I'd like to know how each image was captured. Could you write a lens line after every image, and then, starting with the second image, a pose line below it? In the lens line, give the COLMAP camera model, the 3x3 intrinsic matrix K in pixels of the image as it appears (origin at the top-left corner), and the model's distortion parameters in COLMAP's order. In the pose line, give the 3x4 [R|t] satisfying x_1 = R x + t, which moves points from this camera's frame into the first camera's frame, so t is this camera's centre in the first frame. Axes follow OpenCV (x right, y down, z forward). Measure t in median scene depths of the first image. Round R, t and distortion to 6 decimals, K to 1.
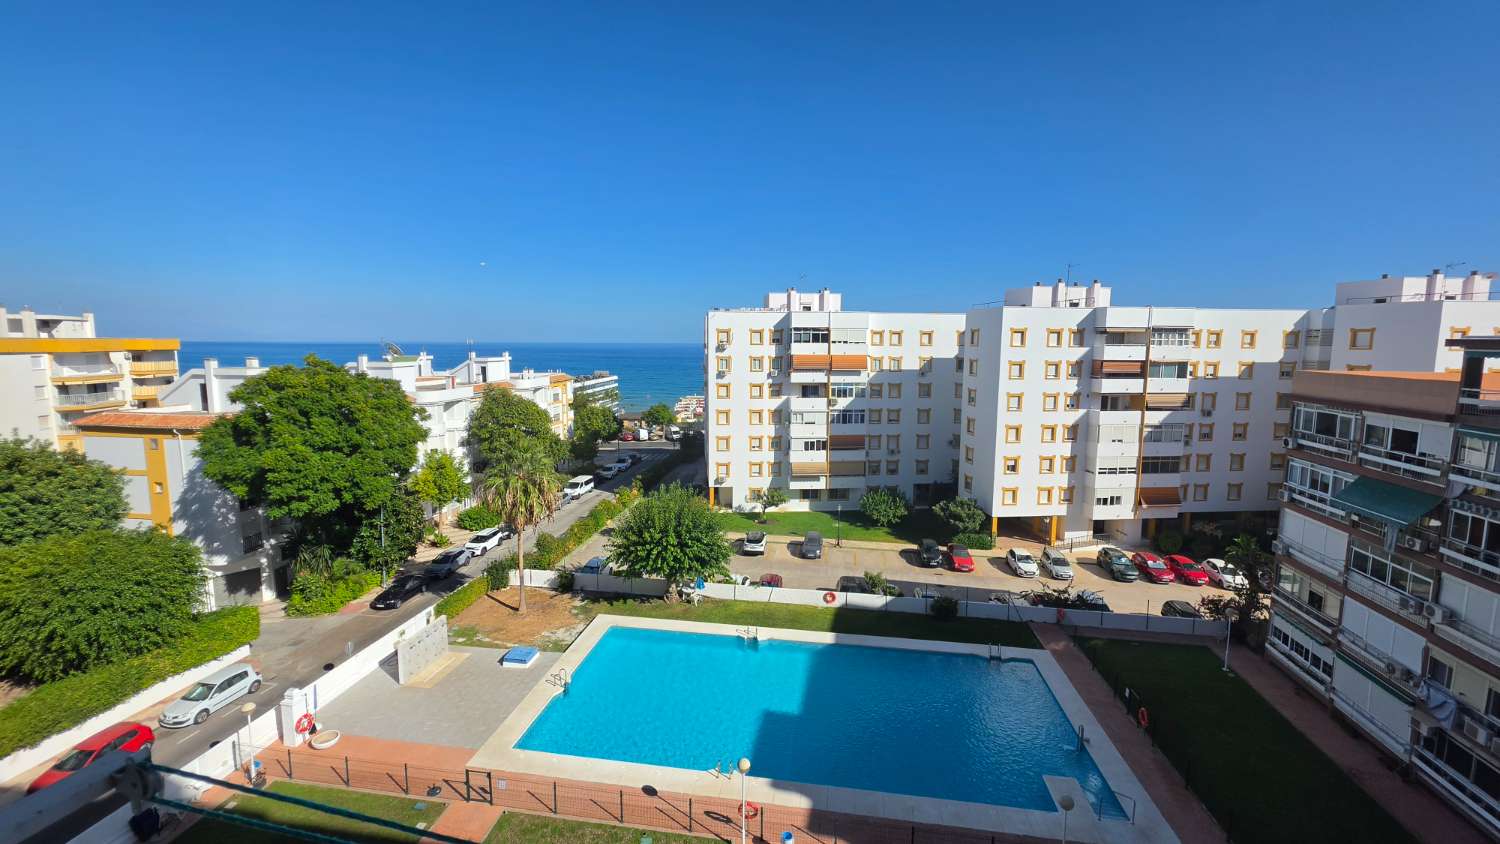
lens RADIAL K [[600.0, 0, 744.7], [0, 600.0, 406.5], [0, 0, 1]] dist [-0.004042, 0.001015]
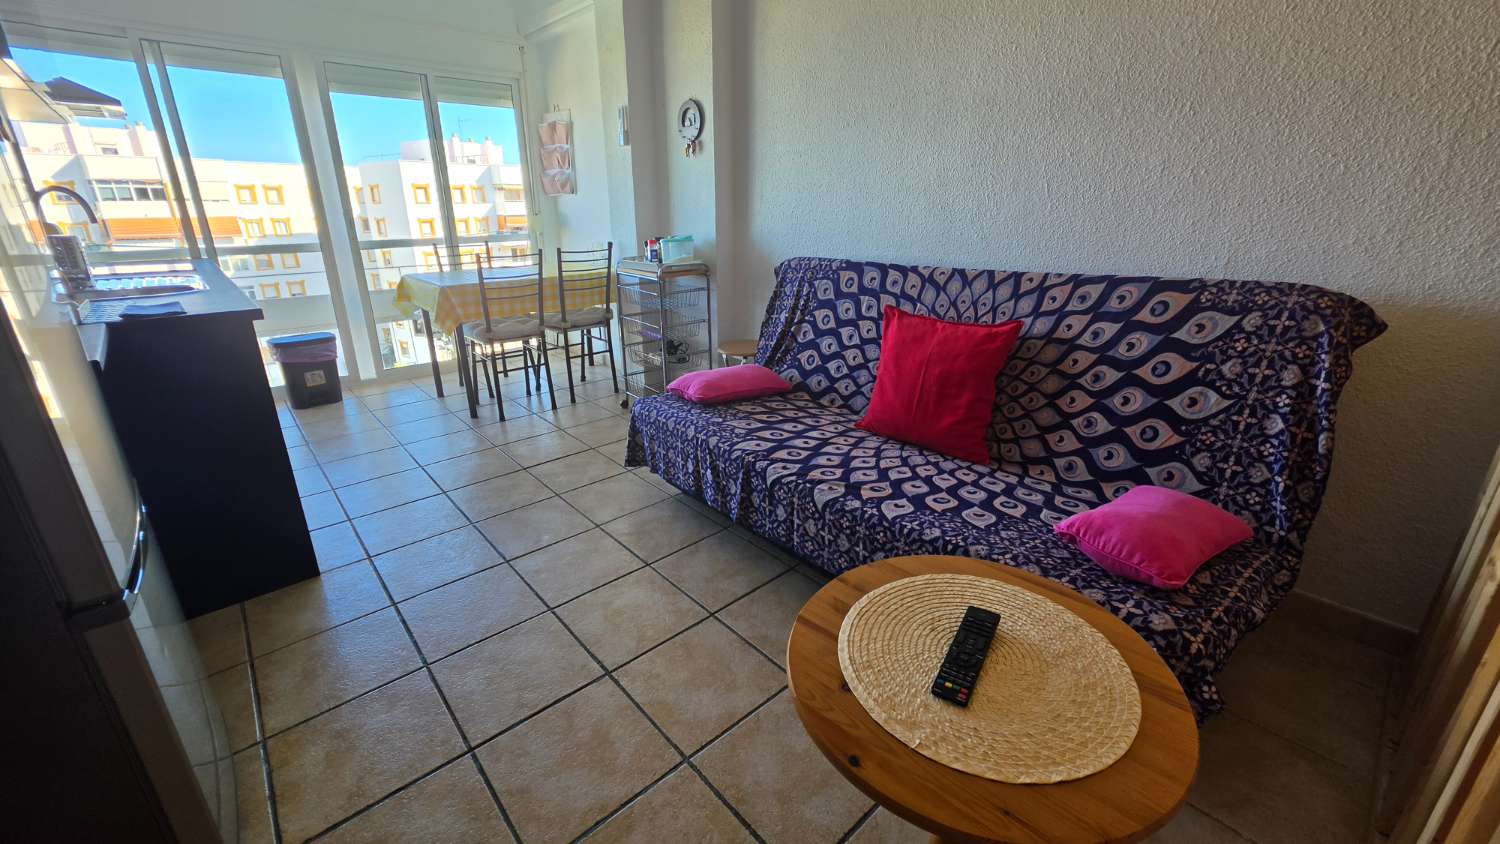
lens RADIAL K [[600.0, 0, 752.2], [0, 600.0, 405.0], [0, 0, 1]] dist [-0.004042, 0.001015]
pose [[0.626706, -0.256337, 0.735887, -0.022418], [0.088863, 0.961696, 0.259316, 0.012758], [-0.774172, -0.097122, 0.625480, -0.078619]]
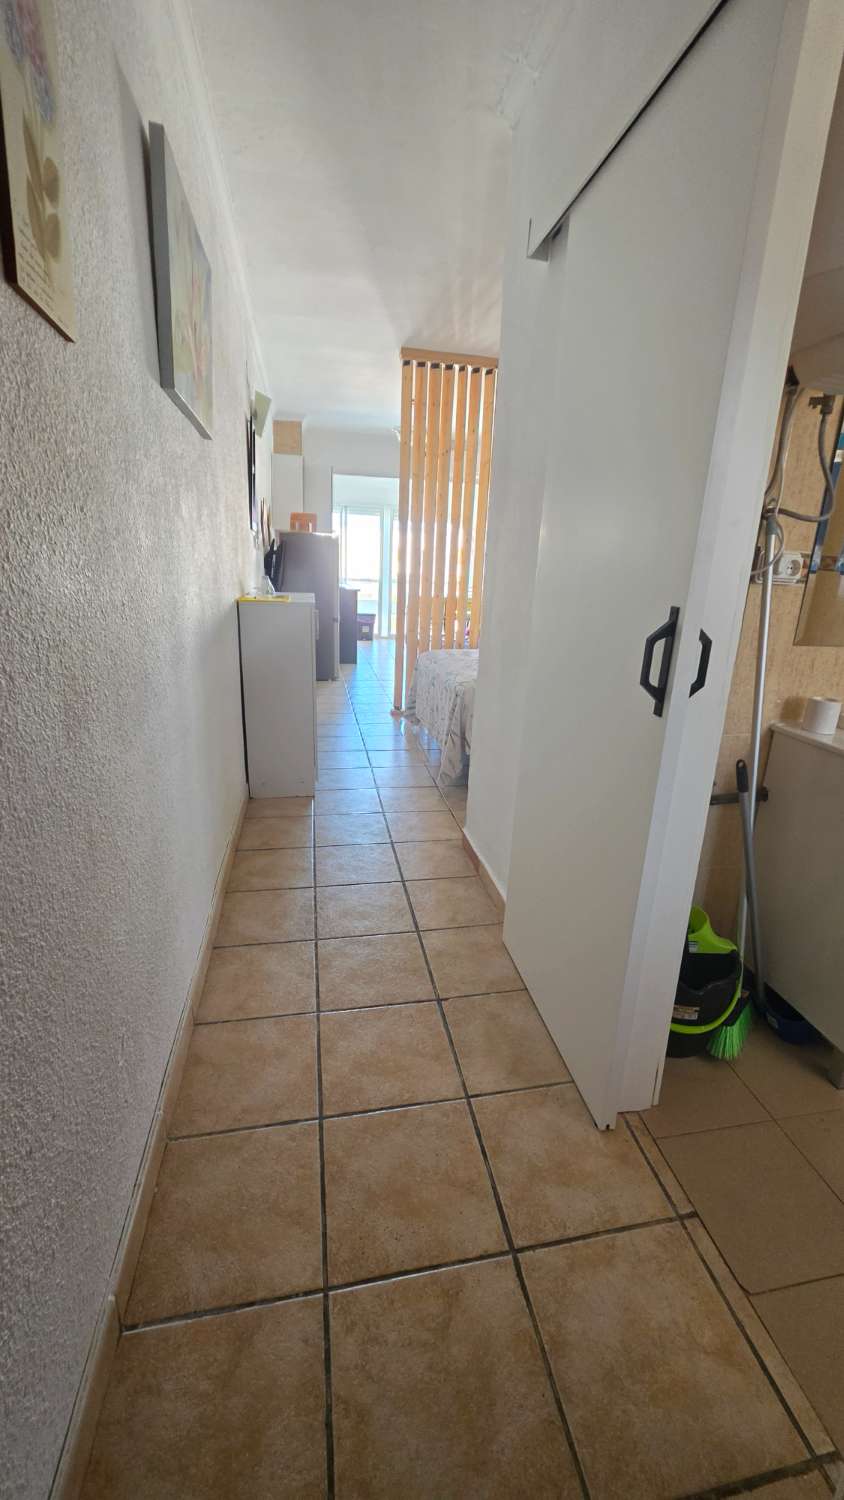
lens RADIAL K [[600.0, 0, 427.6], [0, 600.0, 742.1], [0, 0, 1]] dist [-0.004042, 0.001015]
pose [[0.940658, -0.070914, 0.331863, -0.046547], [0.006083, 0.981289, 0.192445, 0.021700], [-0.339301, -0.179007, 0.923489, -0.172219]]
